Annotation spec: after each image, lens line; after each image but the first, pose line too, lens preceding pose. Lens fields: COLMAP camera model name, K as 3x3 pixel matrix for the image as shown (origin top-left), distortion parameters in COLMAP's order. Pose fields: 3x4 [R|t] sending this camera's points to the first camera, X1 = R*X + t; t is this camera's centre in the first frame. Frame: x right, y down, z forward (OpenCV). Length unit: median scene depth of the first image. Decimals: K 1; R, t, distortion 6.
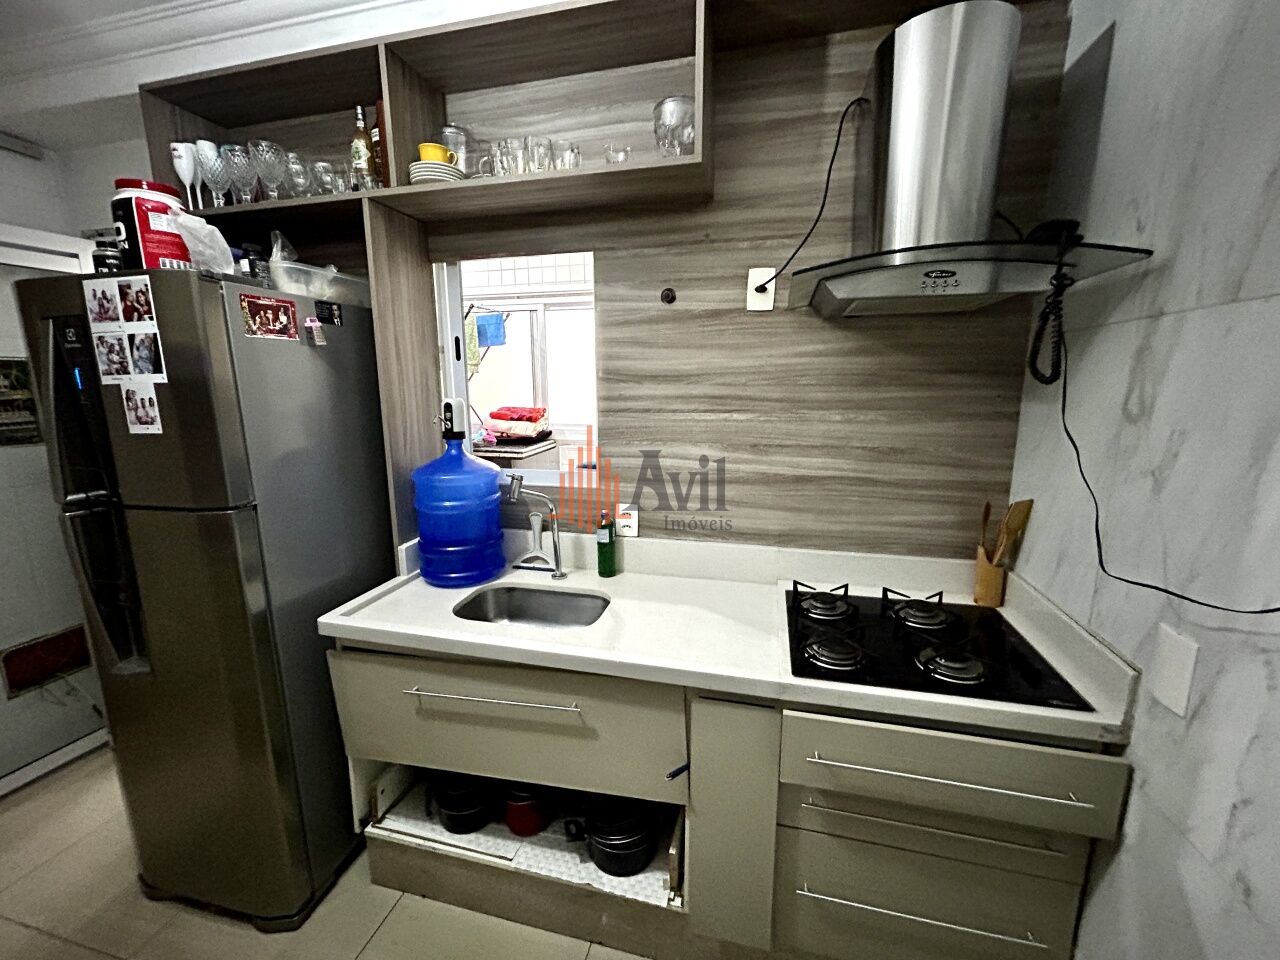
lens RADIAL K [[519.6, 0, 638.4], [0, 519.6, 479.6], [0, 0, 1]] dist [0.001856, 0.000479]
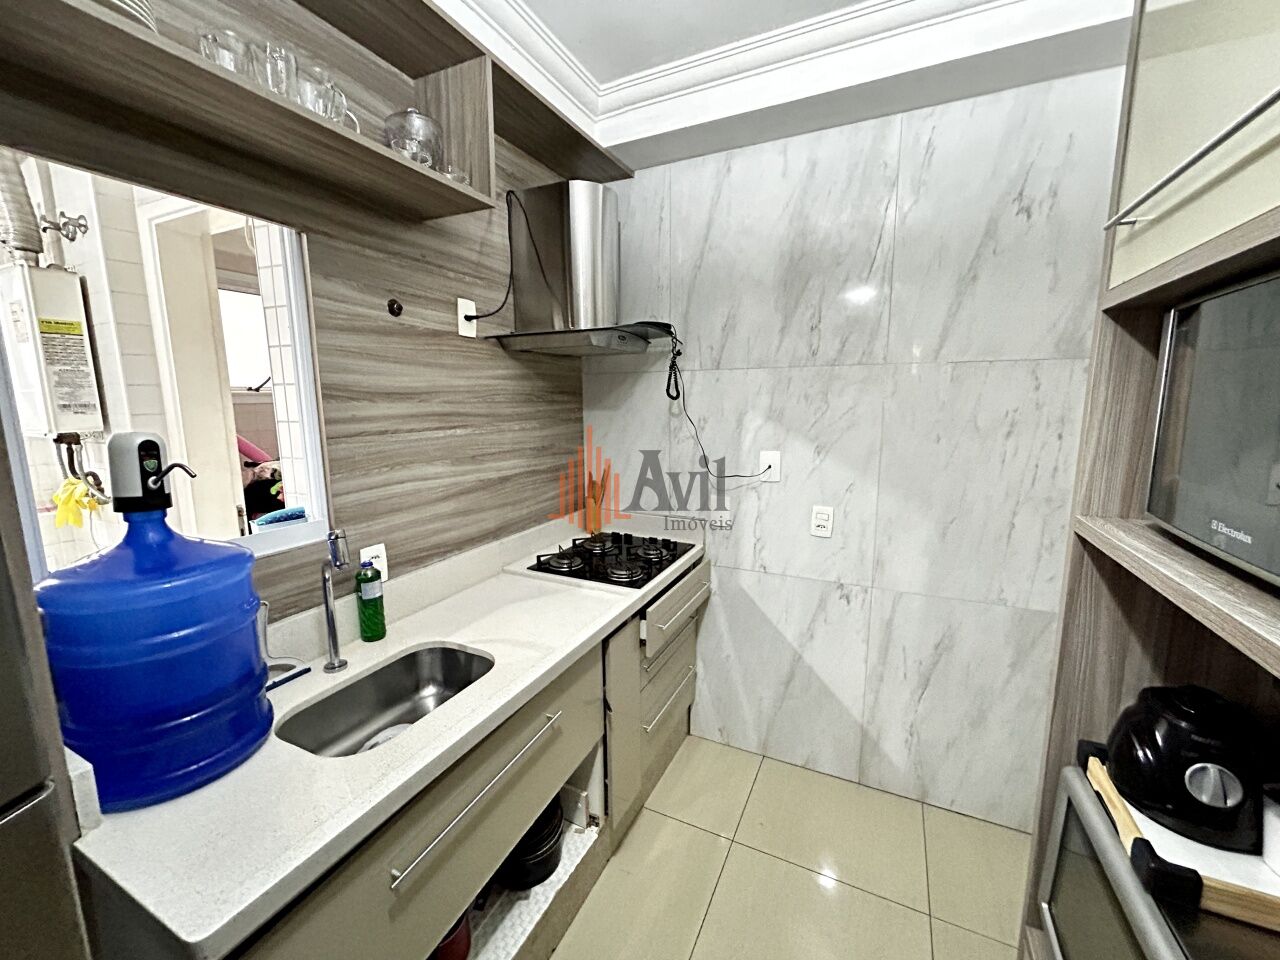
lens RADIAL K [[519.6, 0, 634.2], [0, 519.6, 479.5], [0, 0, 1]] dist [0.001856, 0.000479]
pose [[0.201323, -0.150114, 0.967954, -0.807779], [0.183796, 0.976424, 0.113201, -0.082576], [-0.962127, 0.155116, 0.224167, 0.438113]]
